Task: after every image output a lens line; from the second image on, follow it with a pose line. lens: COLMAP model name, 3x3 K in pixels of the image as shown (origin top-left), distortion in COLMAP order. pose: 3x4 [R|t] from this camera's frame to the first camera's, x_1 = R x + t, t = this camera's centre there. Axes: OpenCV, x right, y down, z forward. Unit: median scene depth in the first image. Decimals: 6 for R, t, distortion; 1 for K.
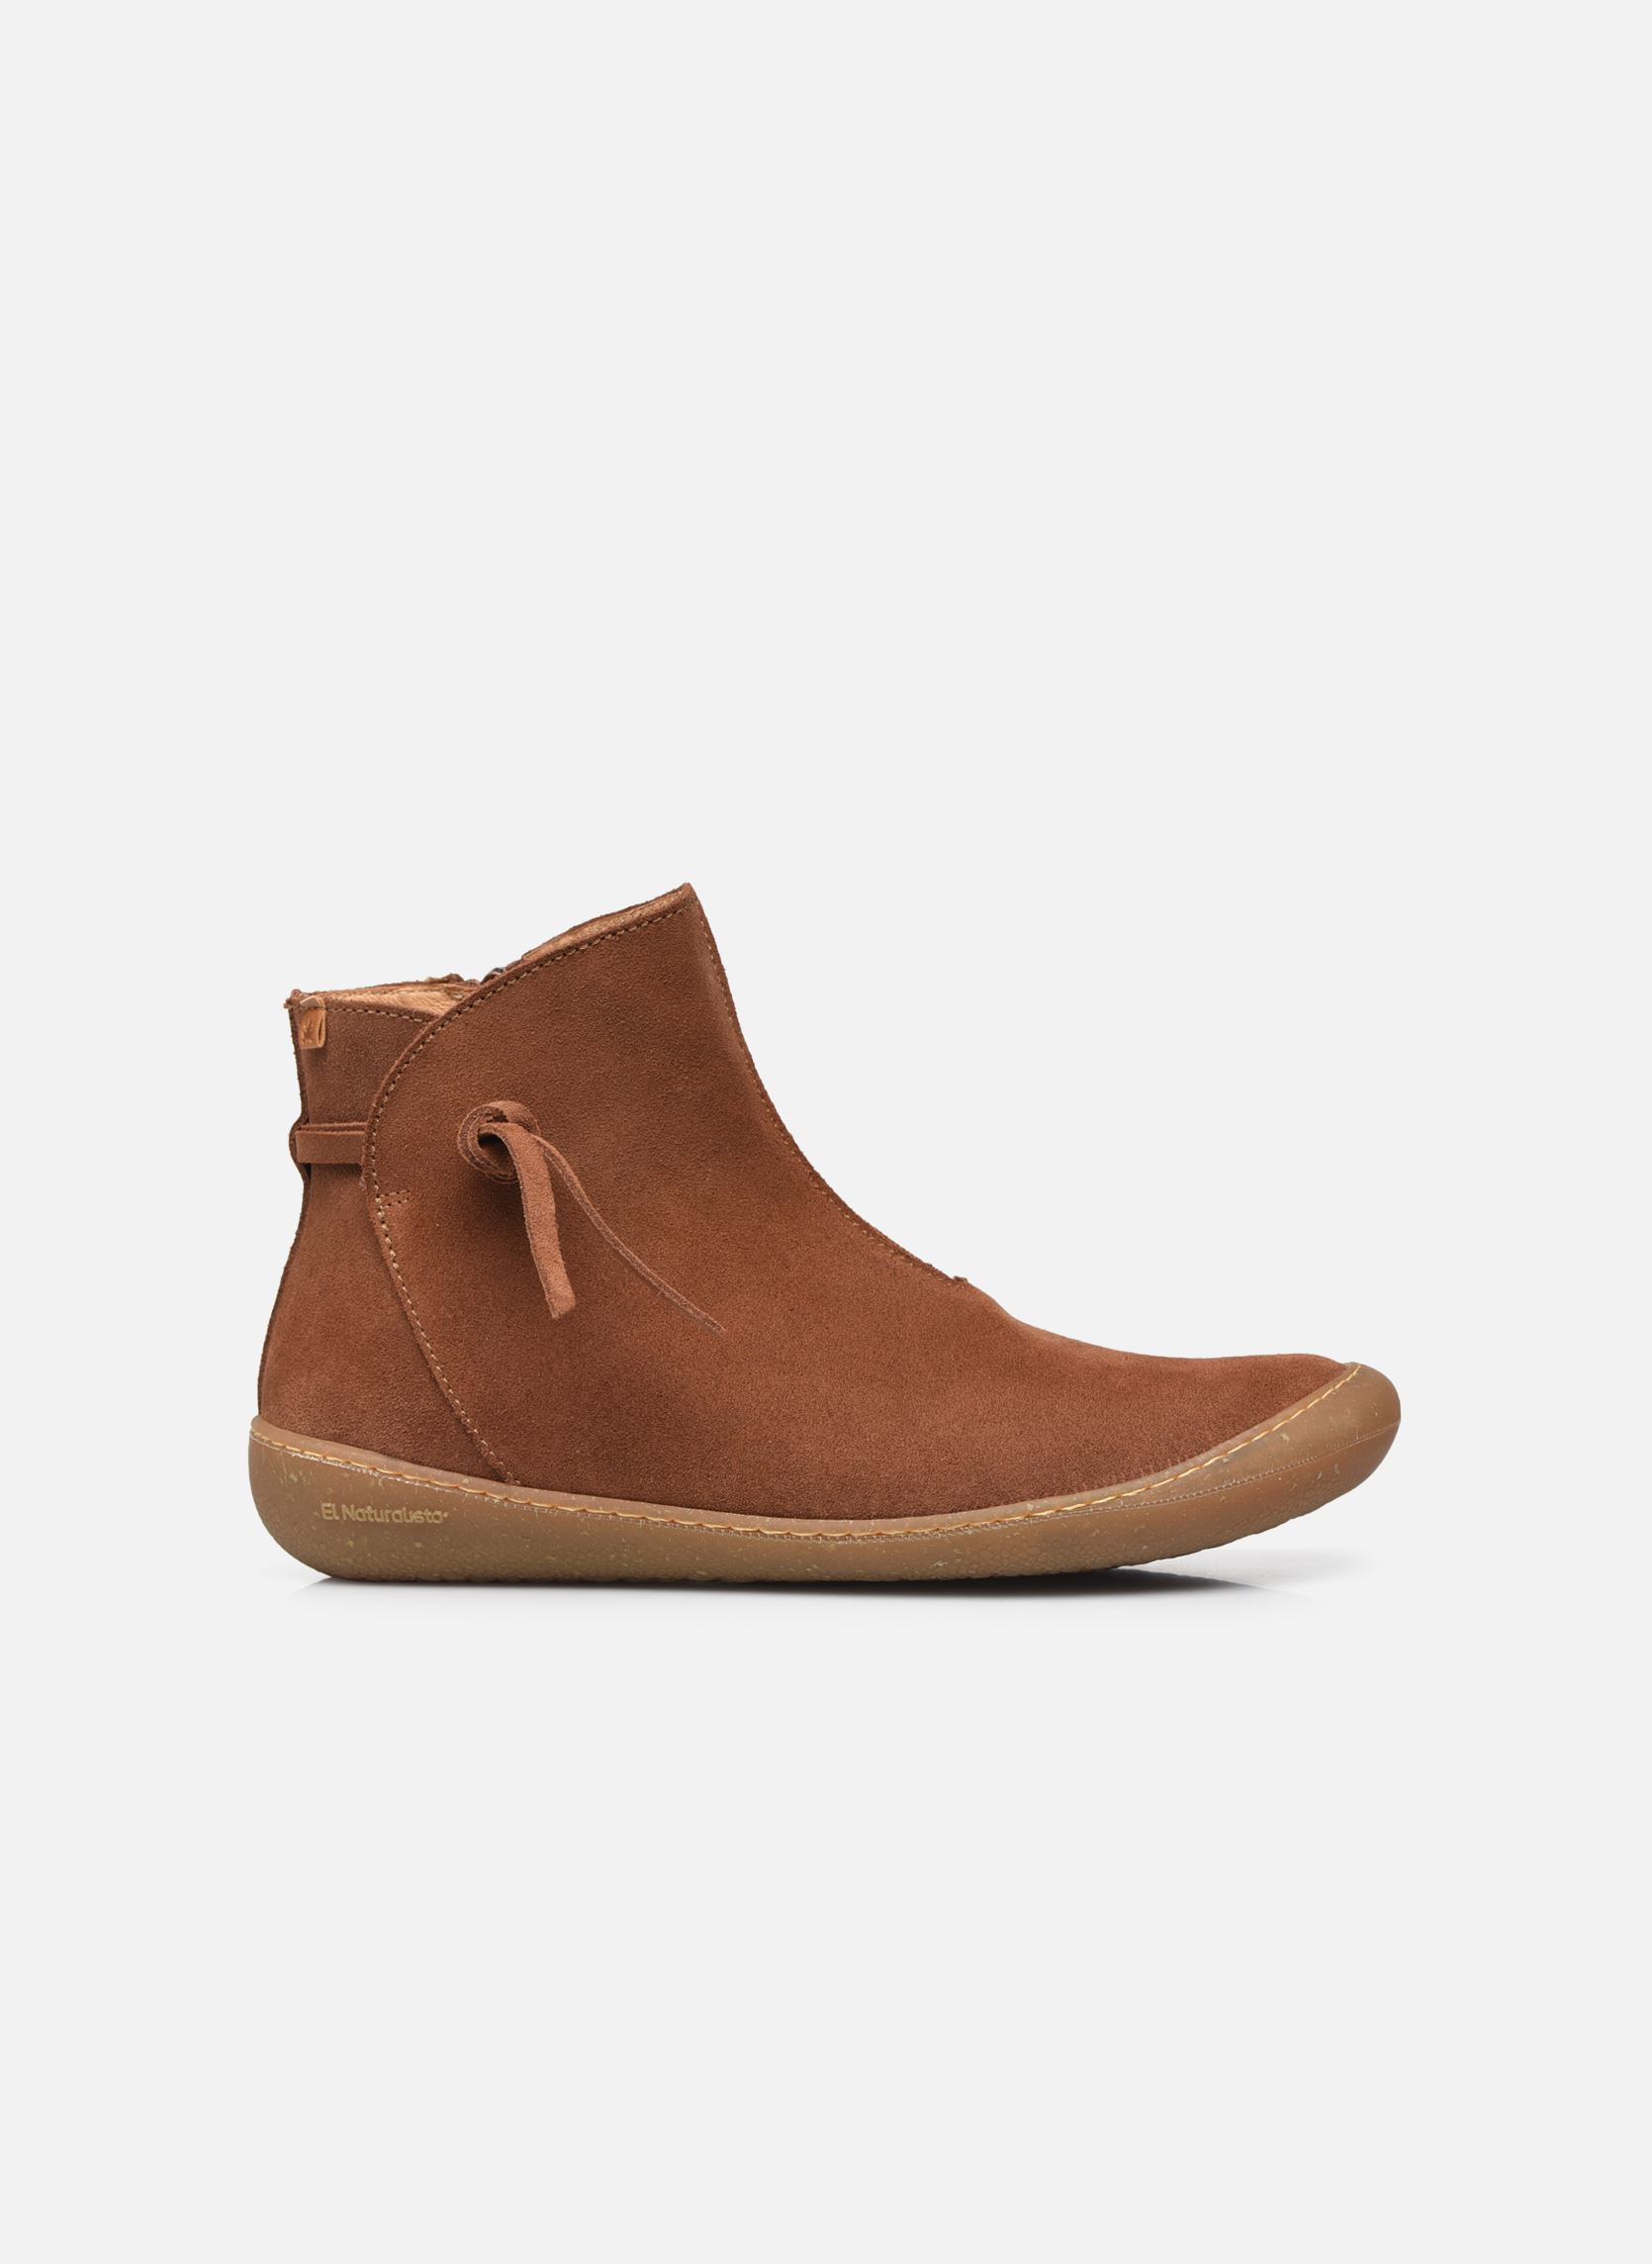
lens RADIAL K [[7215.0, 0, 826.2], [0, 7215.0, 1132.3], [0, 0, 1]] dist [-0.253440, 0.000000]
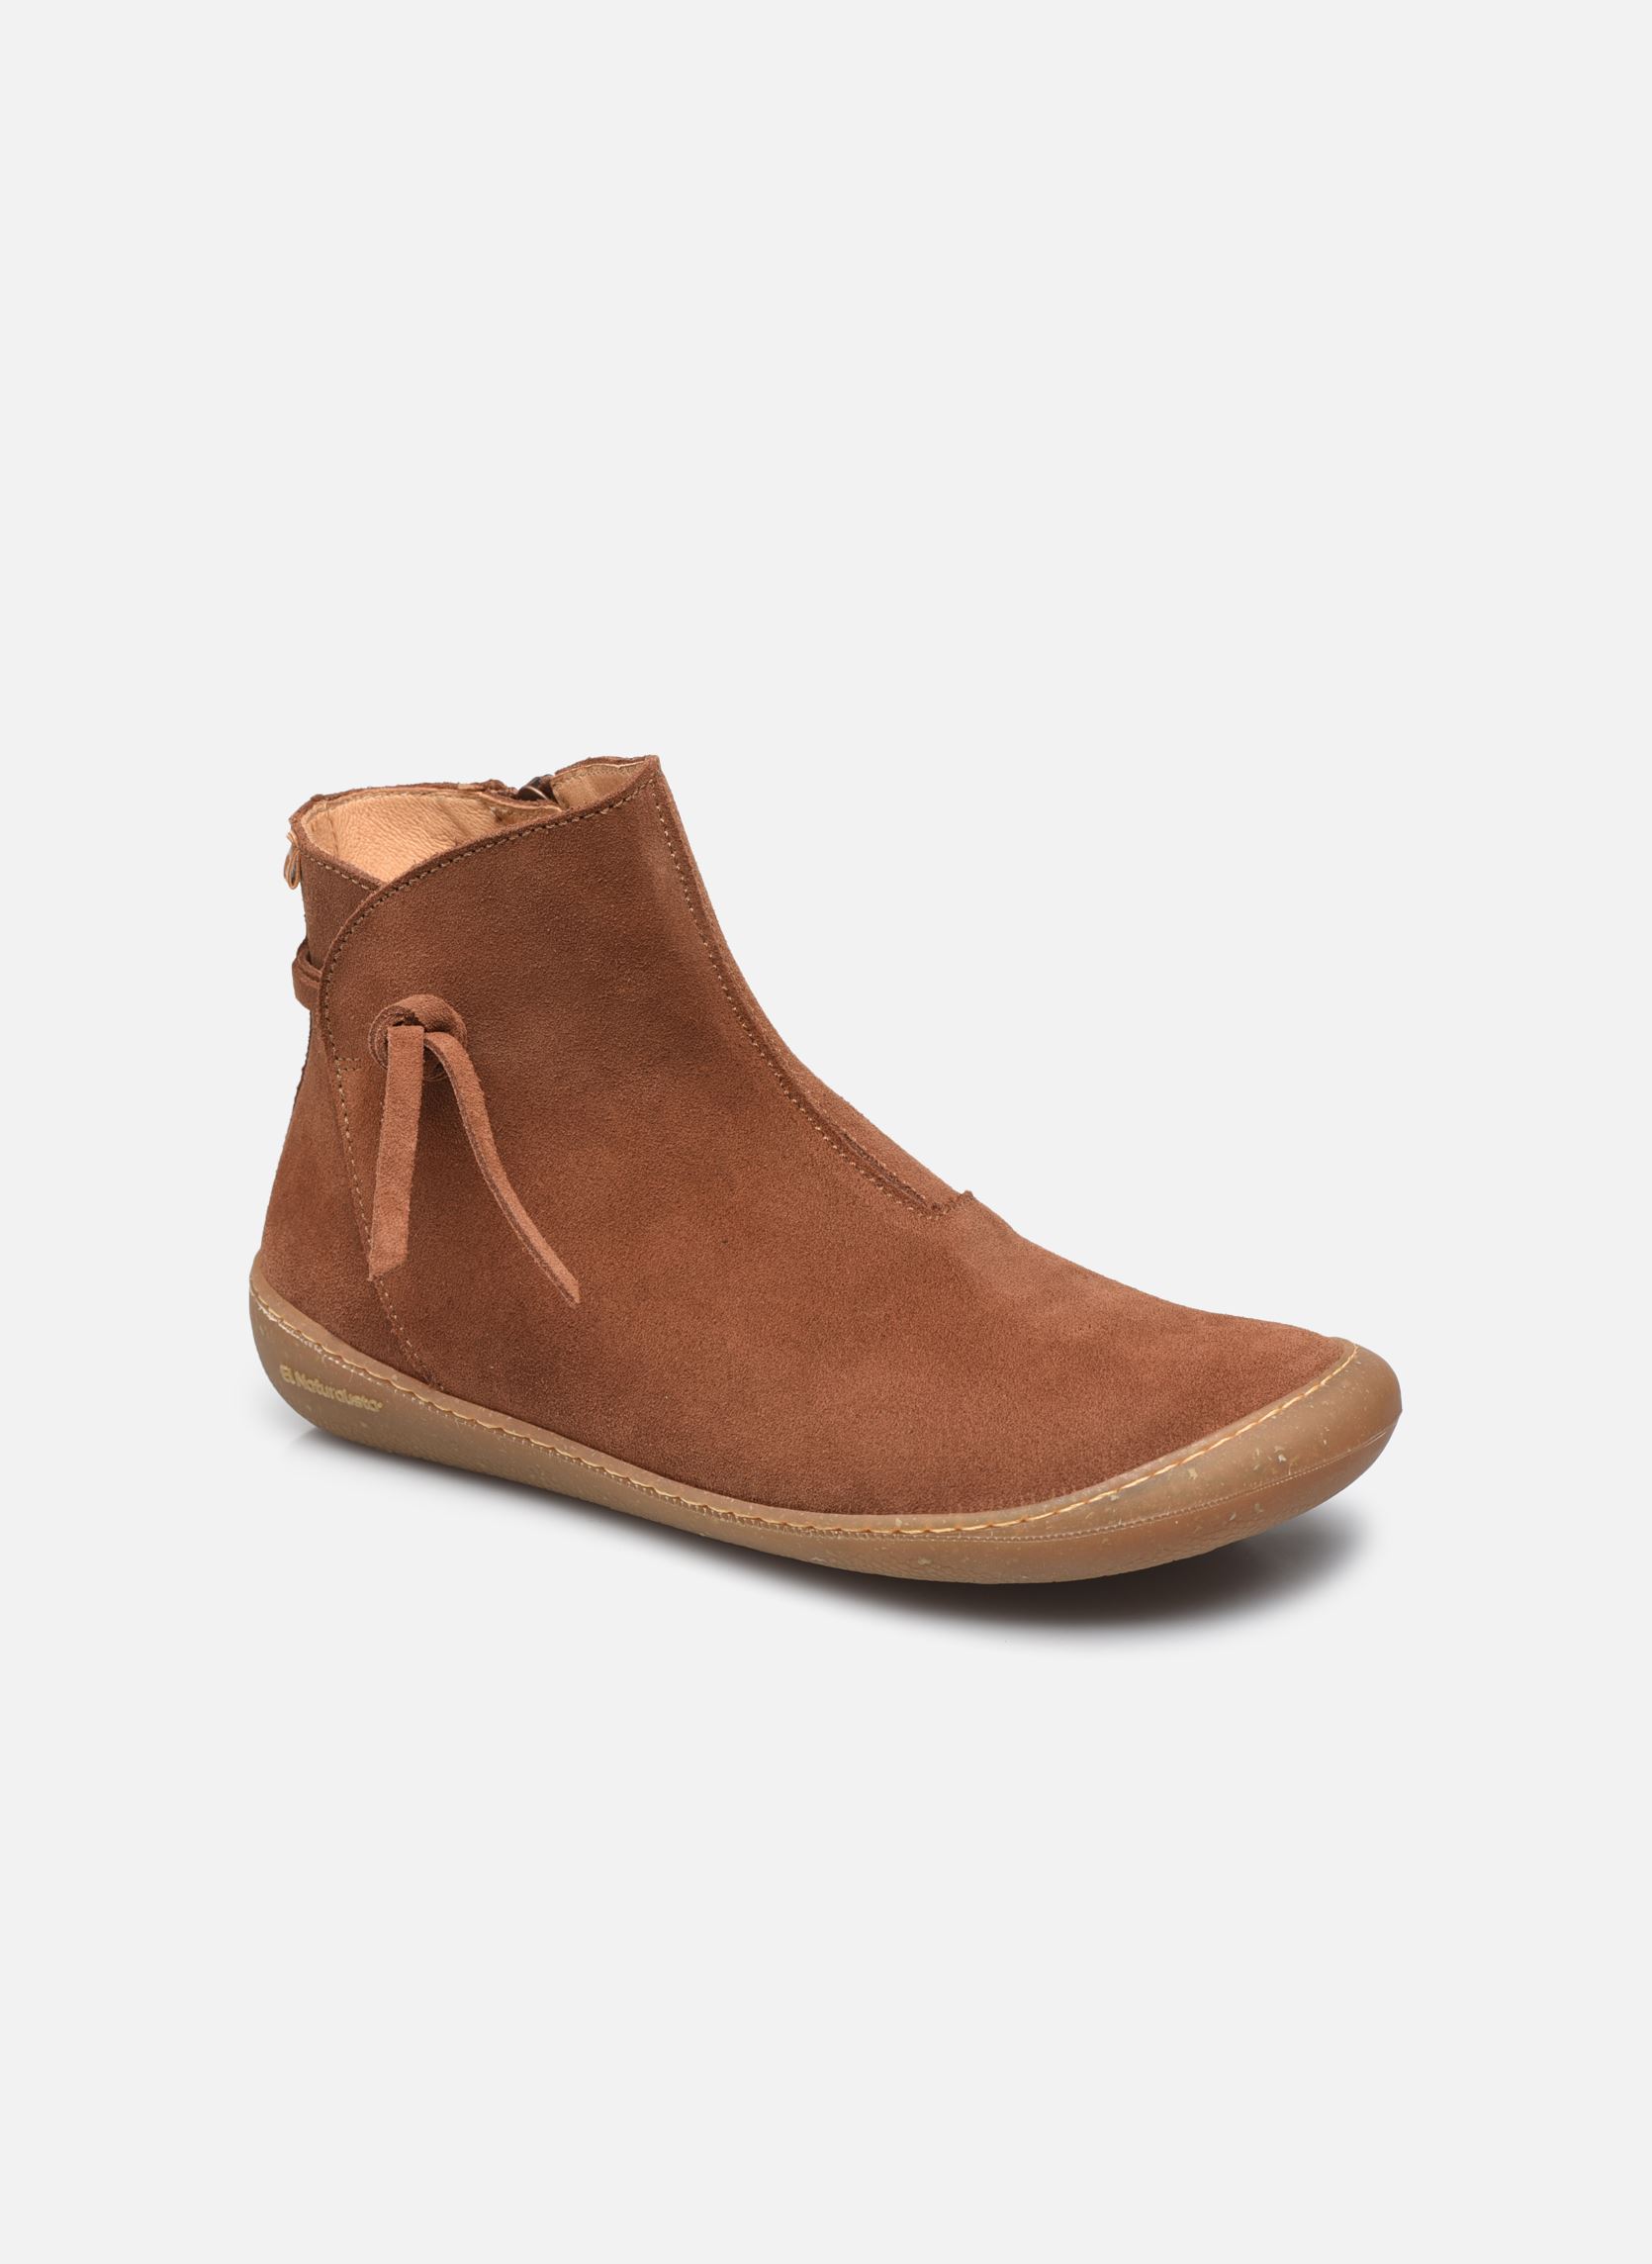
lens RADIAL K [[7215.0, 0, 825.9], [0, 7215.0, 1131.8], [0, 0, 1]] dist [-0.253440, 0.000000]
pose [[0.900959, 0.138094, -0.411344, 0.383768], [0.003233, 0.945841, 0.324613, -0.287532], [0.433893, -0.293793, 0.851717, 0.230559]]
